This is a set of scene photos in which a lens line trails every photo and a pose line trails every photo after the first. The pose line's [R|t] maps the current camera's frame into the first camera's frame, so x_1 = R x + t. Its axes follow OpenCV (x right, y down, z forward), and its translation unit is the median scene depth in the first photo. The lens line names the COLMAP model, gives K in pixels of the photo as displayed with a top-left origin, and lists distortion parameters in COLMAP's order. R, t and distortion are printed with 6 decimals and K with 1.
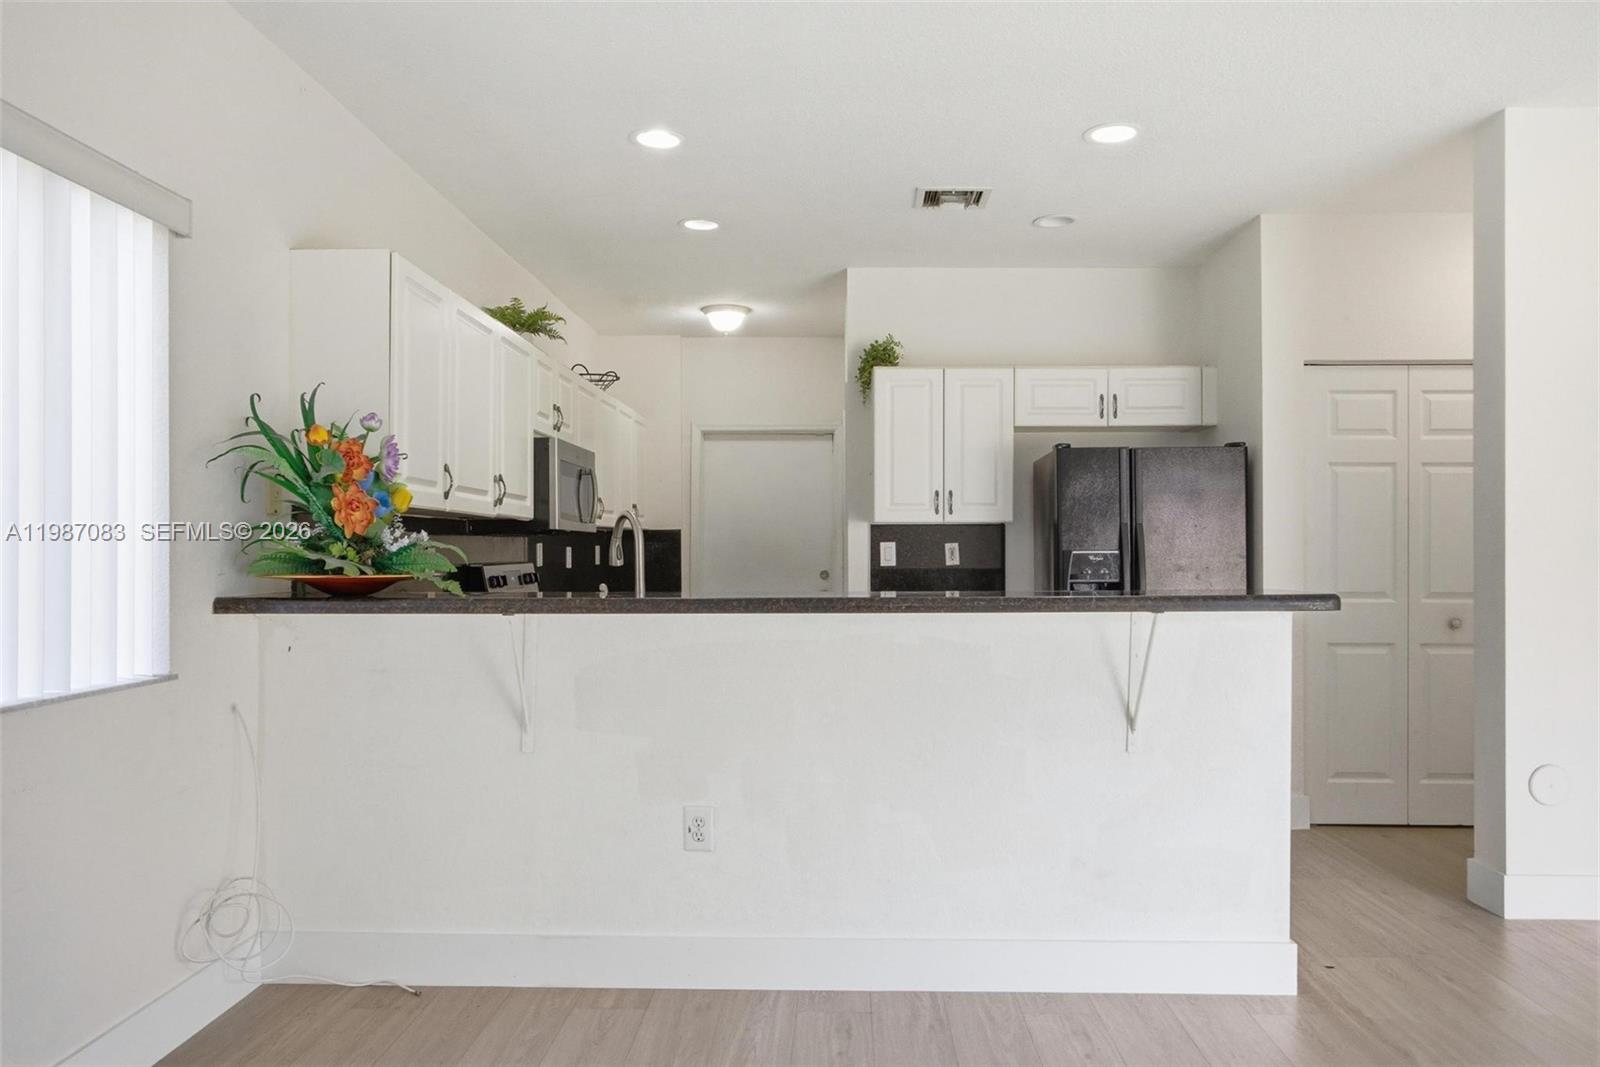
lens RADIAL K [[1172.9, 0, 794.7], [0, 1172.9, 541.6], [0, 0, 1]] dist [-0.032355, -0.001306]
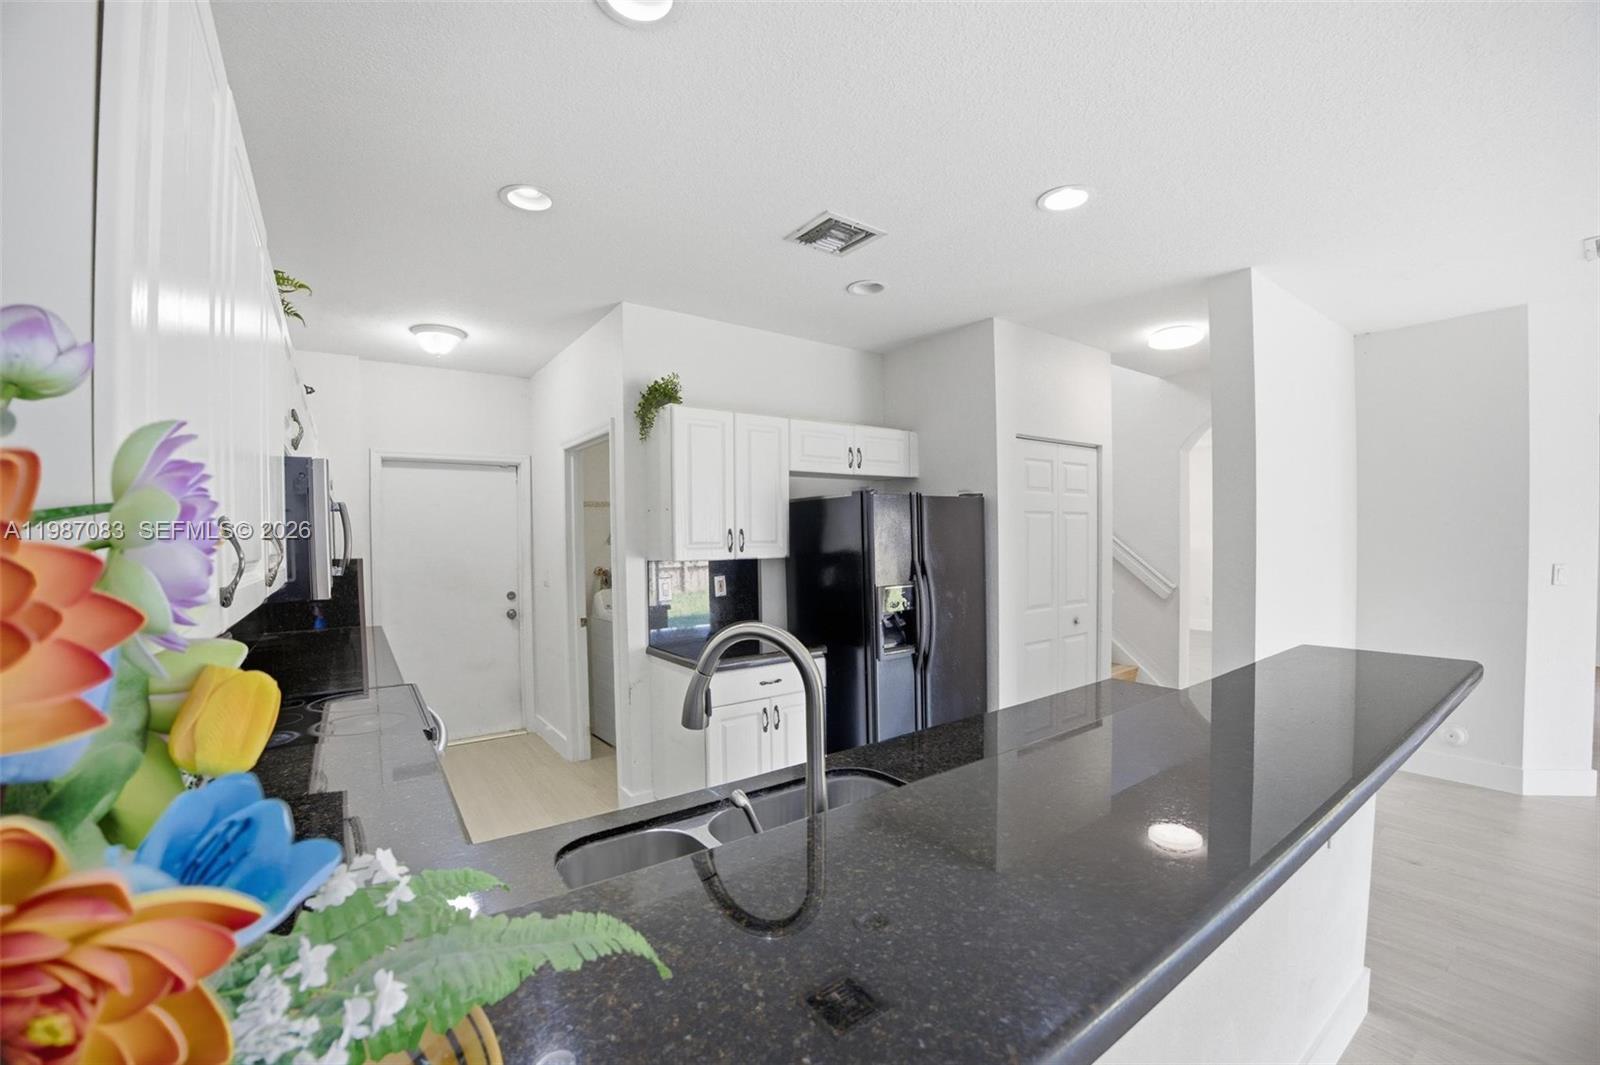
lens RADIAL K [[672.0, 0, 805.1], [0, 672.0, 528.7], [0, 0, 1]] dist [-0.057112, 0.000167]
pose [[0.793410, -0.002405, 0.608683, -0.187524], [0.006583, 0.999968, -0.004630, -0.040904], [-0.608652, 0.007681, 0.793400, 0.487714]]
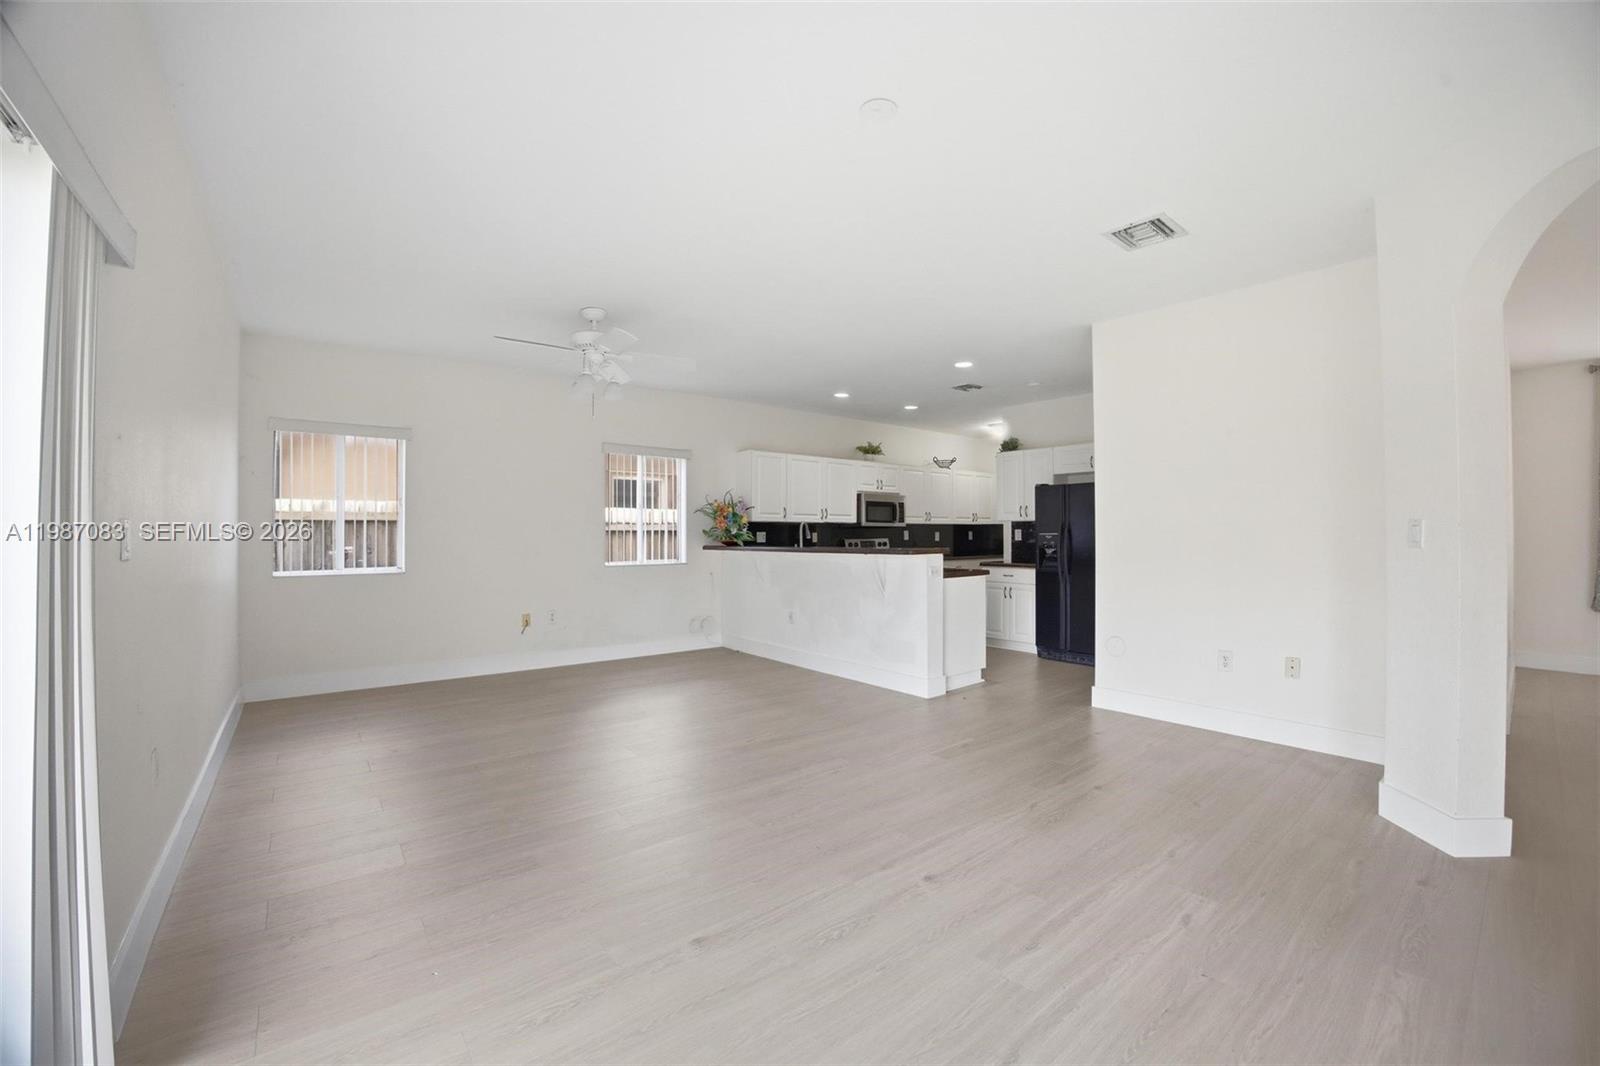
lens RADIAL K [[672.0, 0, 805.1], [0, 672.0, 529.2], [0, 0, 1]] dist [-0.057112, 0.000167]
pose [[0.629148, -0.004108, -0.777275, 0.843673], [0.007163, 0.999974, 0.000513, -0.004146], [0.777253, -0.005891, 0.629161, -0.104171]]
